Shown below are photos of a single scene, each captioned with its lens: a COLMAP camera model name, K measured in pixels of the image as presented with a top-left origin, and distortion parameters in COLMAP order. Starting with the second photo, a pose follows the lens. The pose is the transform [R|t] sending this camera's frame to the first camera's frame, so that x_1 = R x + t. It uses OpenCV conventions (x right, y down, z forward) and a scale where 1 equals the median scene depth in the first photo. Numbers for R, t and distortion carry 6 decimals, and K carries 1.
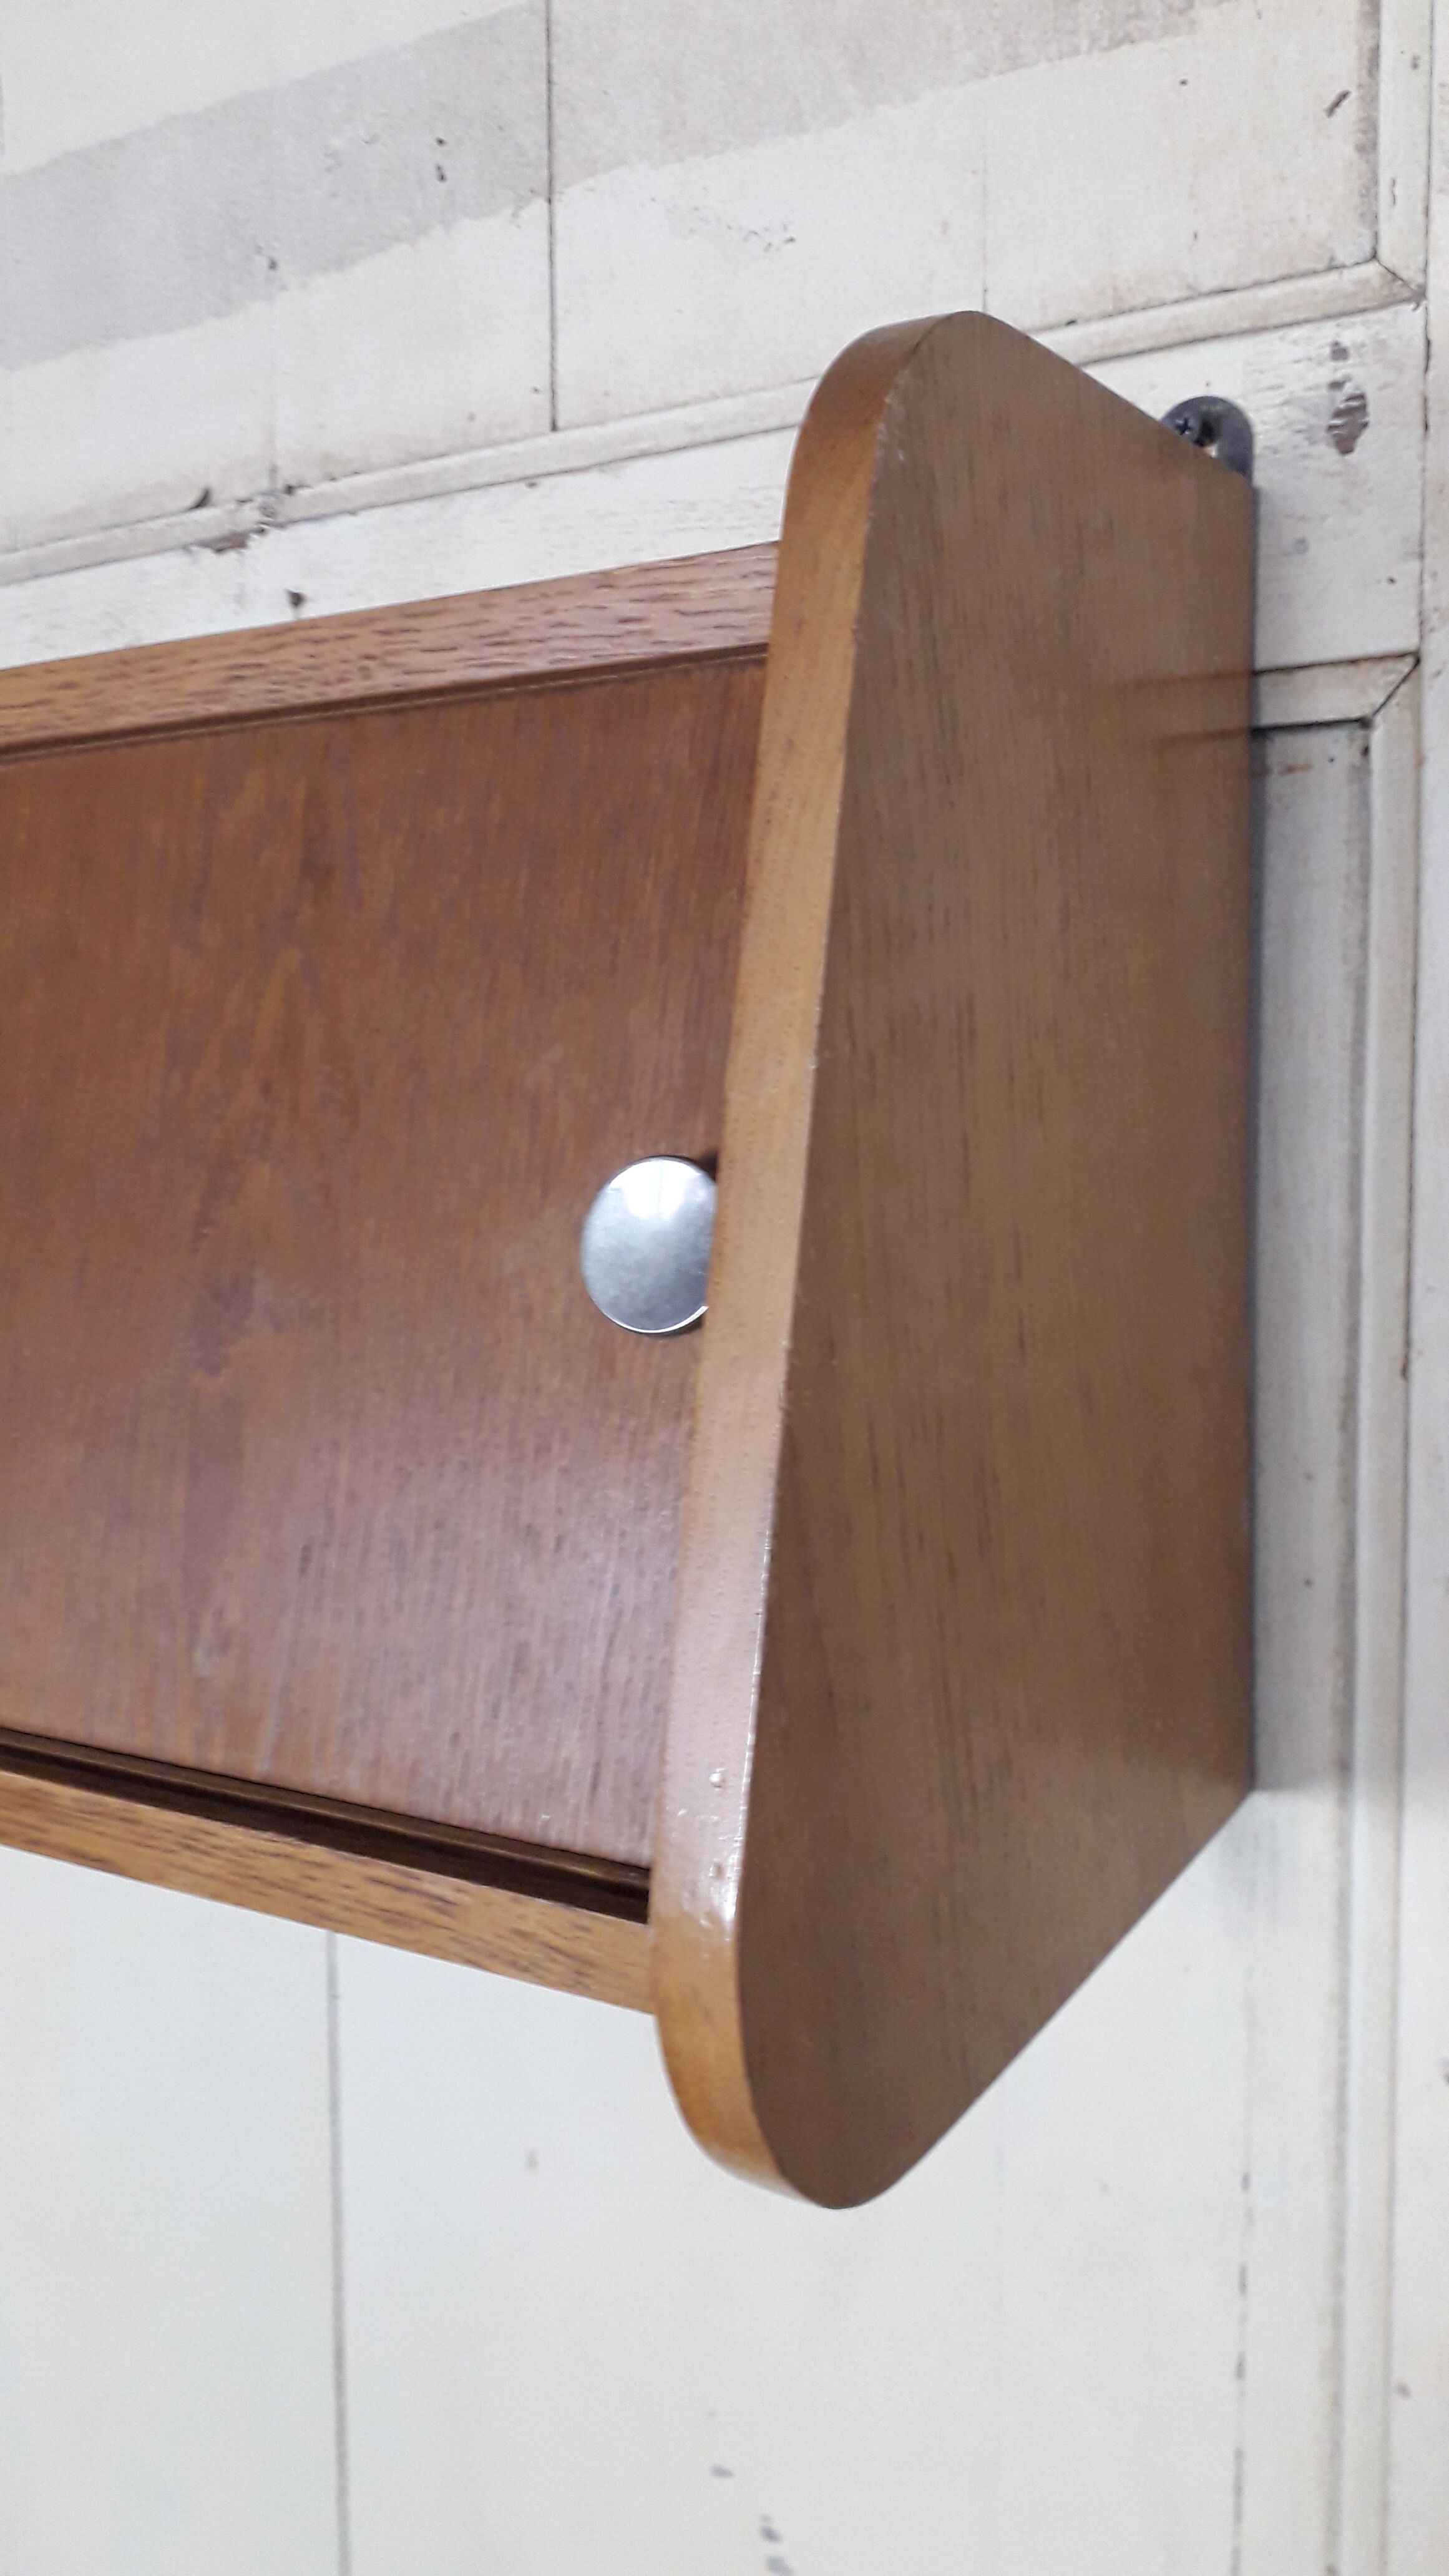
lens RADIAL K [[2117.4, 0, 680.9], [0, 2117.4, 1243.1], [0, 0, 1]] dist [0.053136, -0.123947]
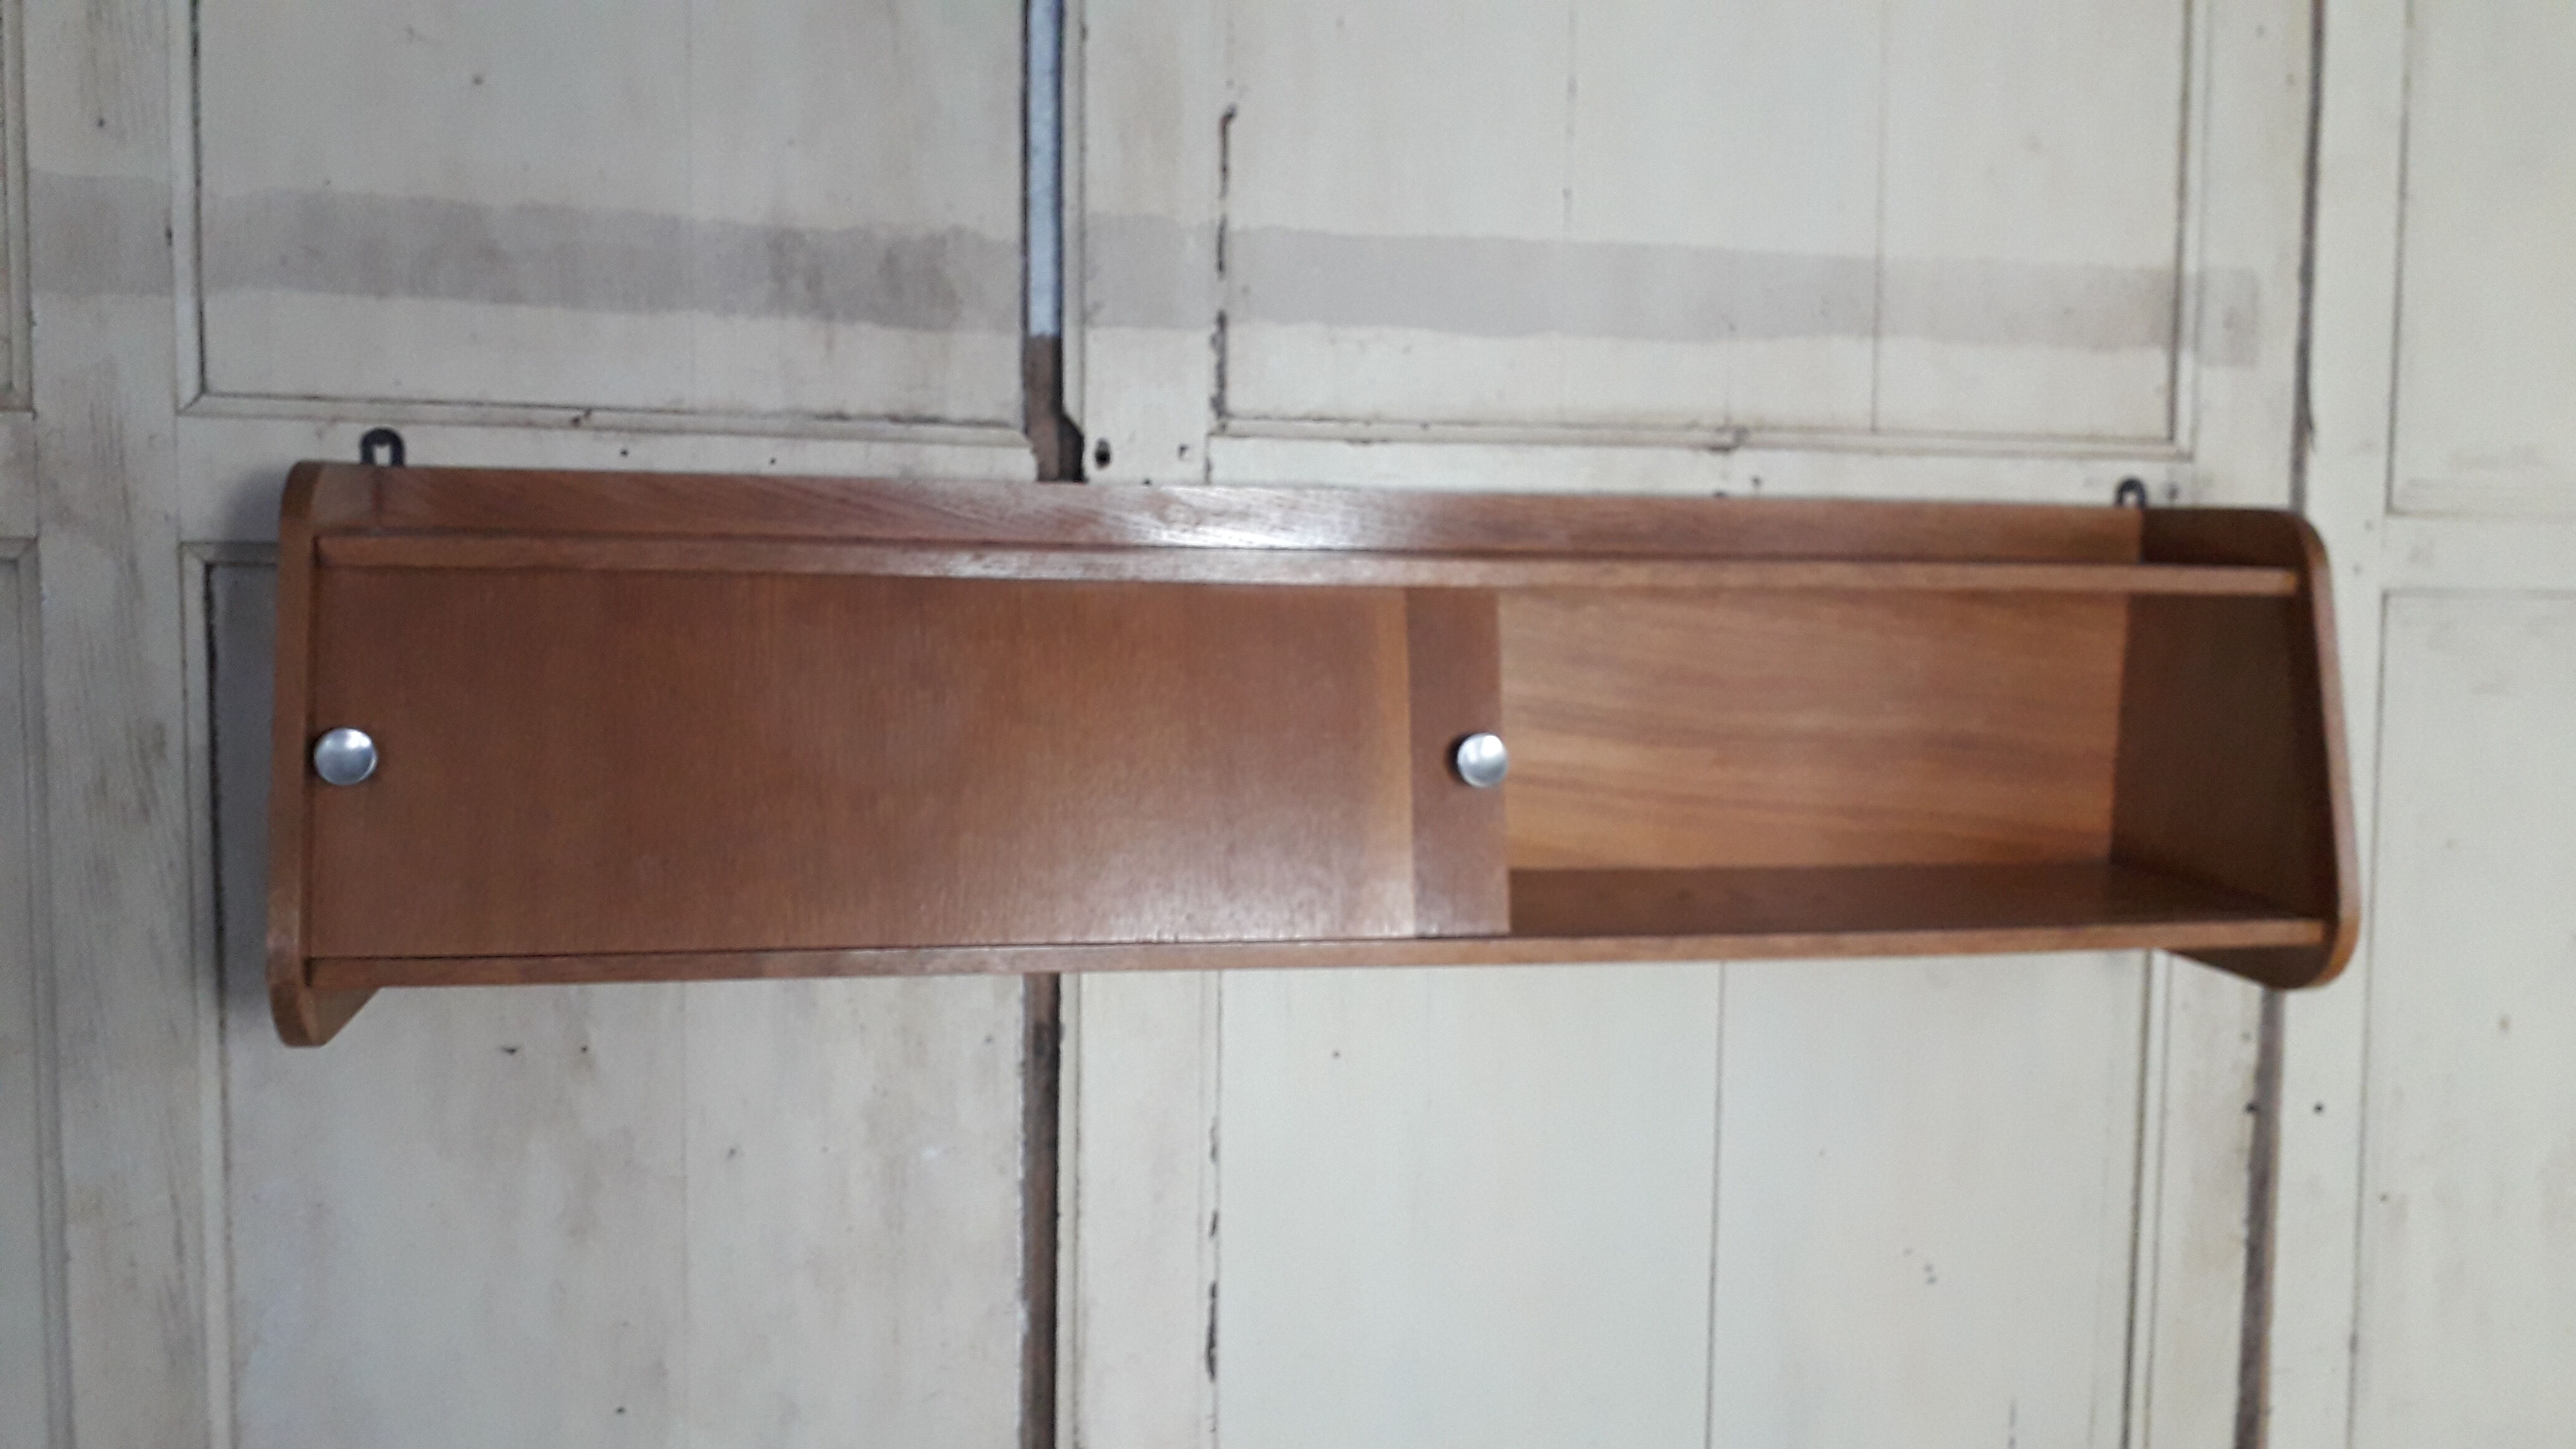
lens RADIAL K [[2117.4, 0, 1278.6], [0, 2117.4, 774.2], [0, 0, 1]] dist [0.053136, -0.123947]
pose [[0.714920, -0.034261, 0.698367, -2.854198], [0.035363, 0.999292, 0.012823, -0.050025], [-0.698312, 0.015529, 0.715625, -0.351170]]
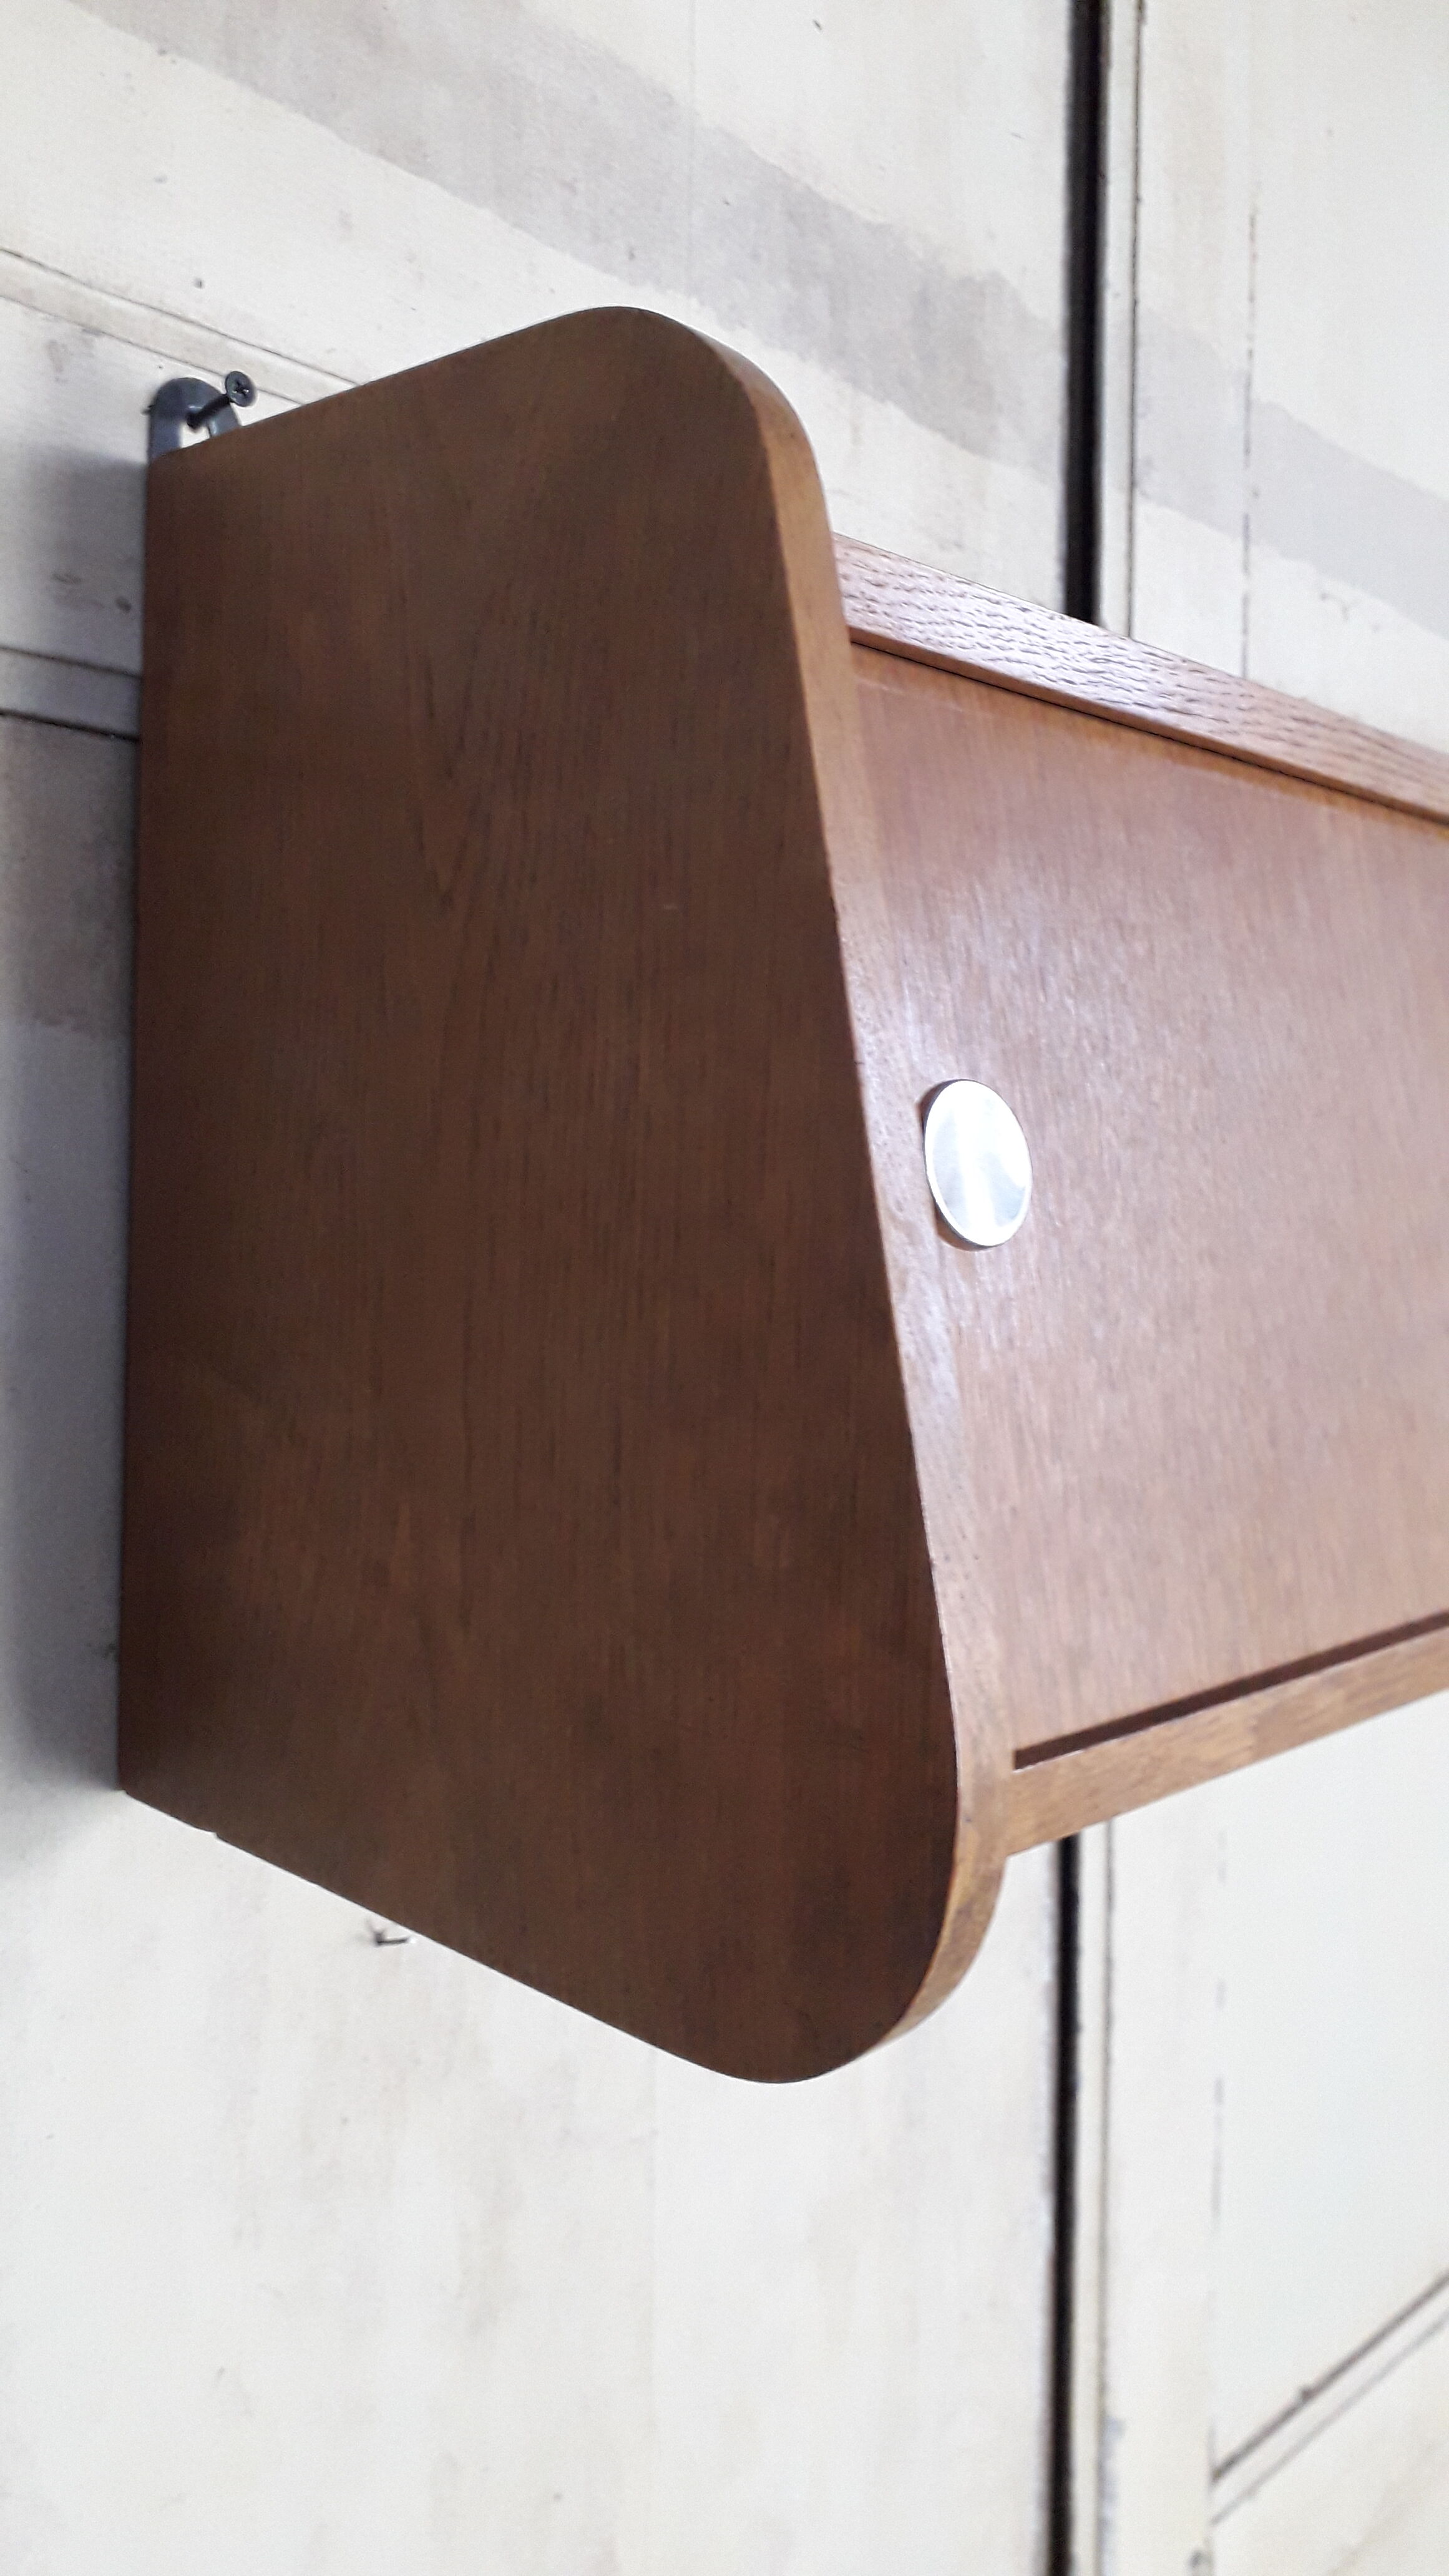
lens RADIAL K [[2117.4, 0, 714.6], [0, 2117.4, 1262.7], [0, 0, 1]] dist [0.053136, -0.123947]
pose [[0.174637, -0.011569, 0.984565, -2.754273], [0.076795, 0.997045, -0.001906, -0.041483], [-0.981634, 0.075943, 0.175010, 1.919105]]
